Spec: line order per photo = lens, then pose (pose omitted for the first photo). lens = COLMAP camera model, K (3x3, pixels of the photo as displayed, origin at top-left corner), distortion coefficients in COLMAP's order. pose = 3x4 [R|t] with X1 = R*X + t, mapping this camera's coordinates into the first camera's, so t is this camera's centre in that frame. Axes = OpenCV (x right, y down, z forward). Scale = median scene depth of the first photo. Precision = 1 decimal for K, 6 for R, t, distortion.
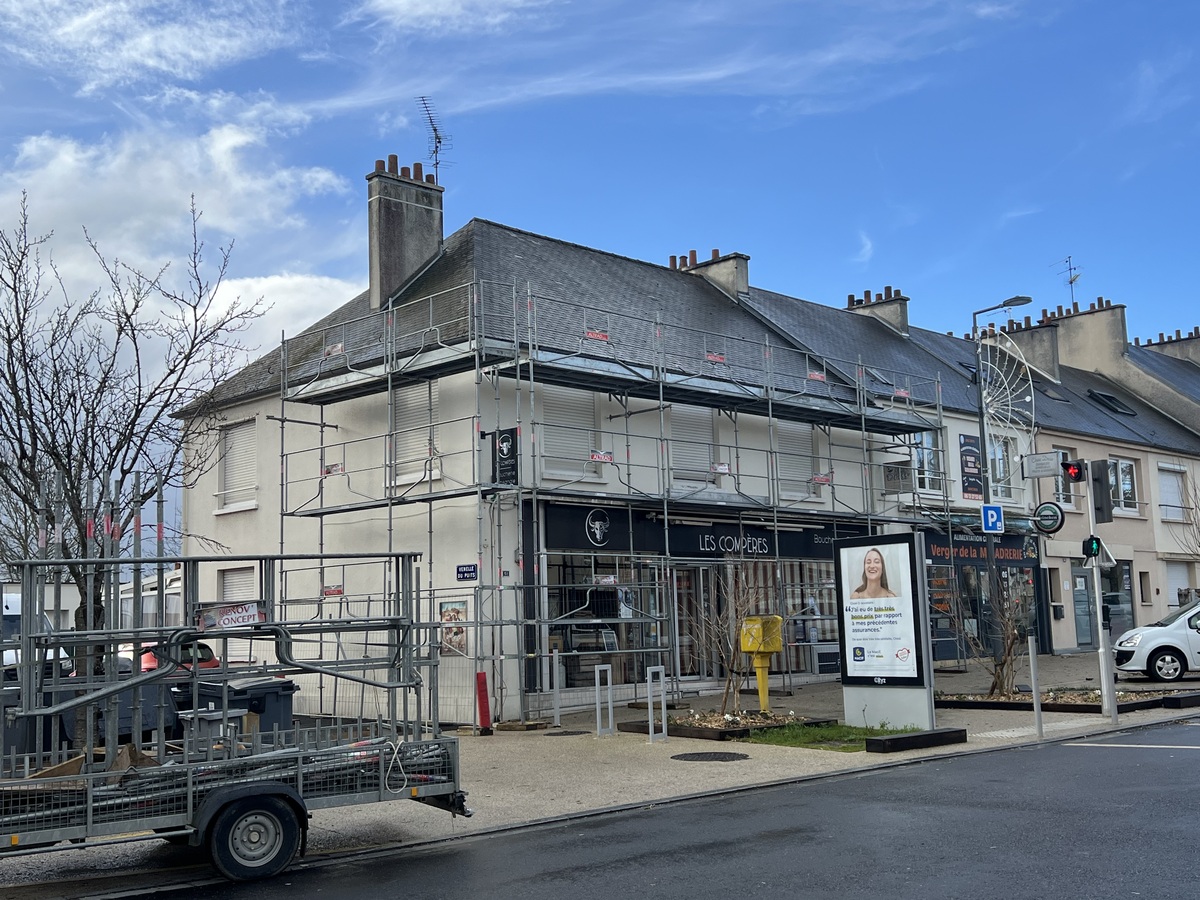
lens RADIAL K [[1361.8, 0, 600.0], [0, 1361.8, 450.0], [0, 0, 1]] dist [0.116771, -0.010948]
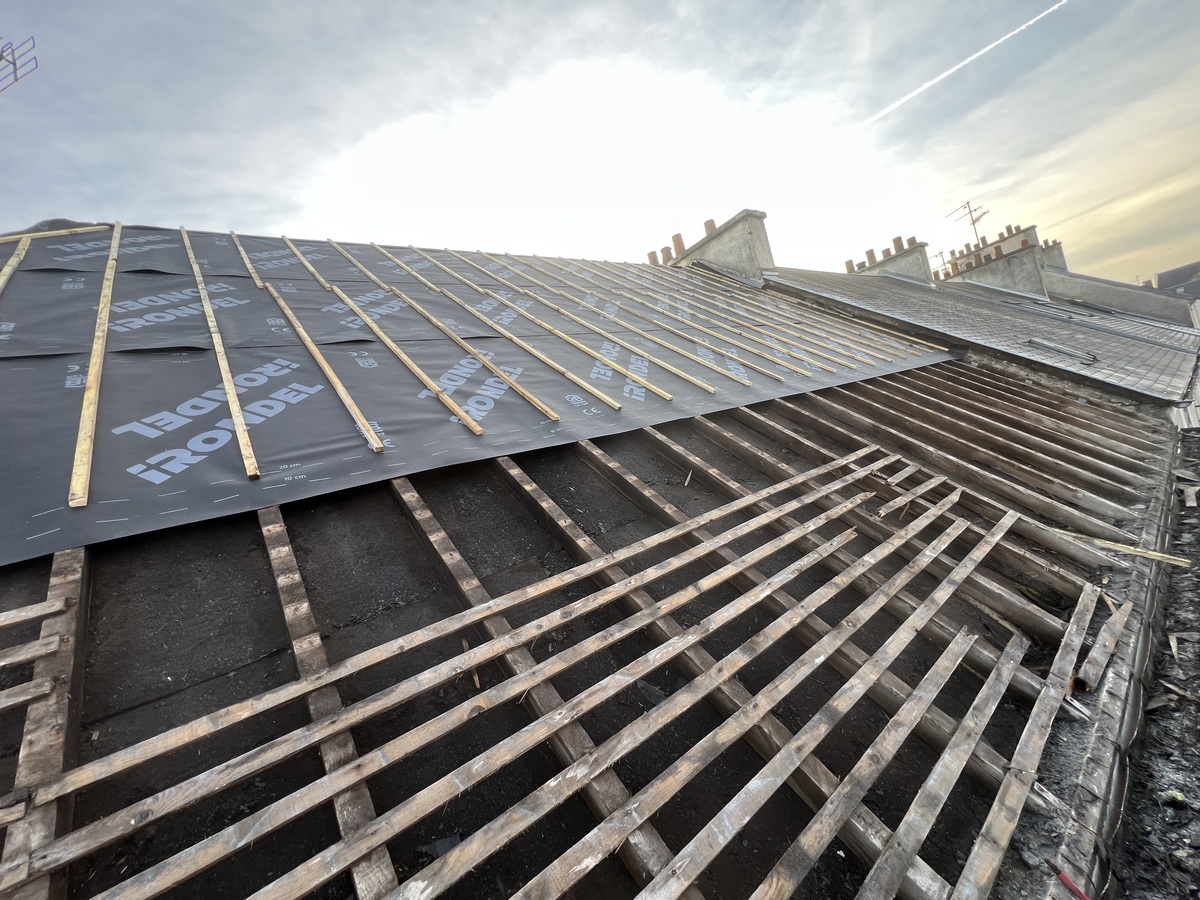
lens RADIAL K [[477.0, 0, 600.0], [0, 477.0, 450.0], [0, 0, 1]] dist [-0.001744, -0.000216]
pose [[0.966111, -0.220513, -0.134180, 0.038476], [0.236214, 0.964859, 0.115108, -0.076004], [0.104082, -0.142902, 0.984249, 0.744573]]
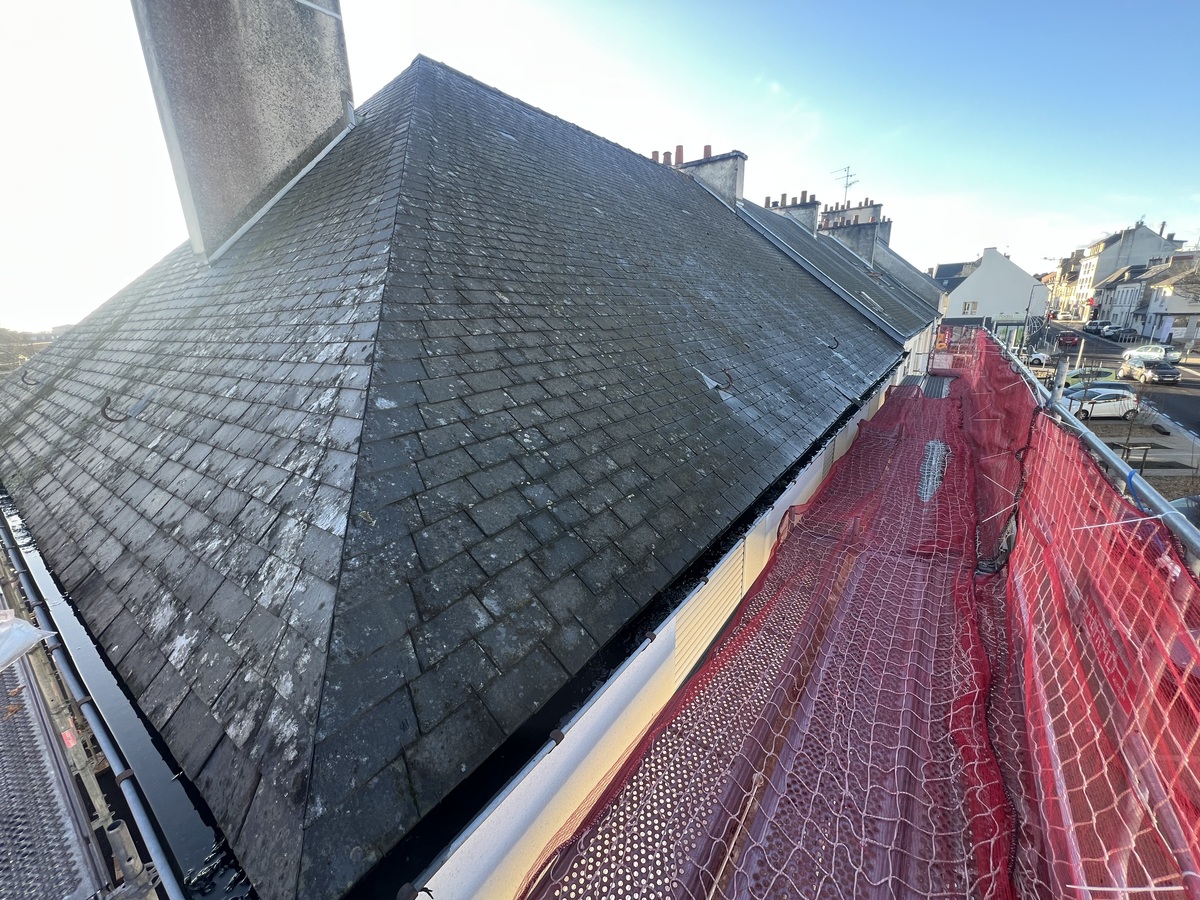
lens RADIAL K [[477.0, 0, 600.0], [0, 477.0, 450.0], [0, 0, 1]] dist [-0.001744, -0.000216]
pose [[0.986874, -0.049945, 0.153573, -0.048361], [-0.015946, 0.916187, 0.400434, -0.085936], [-0.160701, -0.397627, 0.903365, 0.638915]]
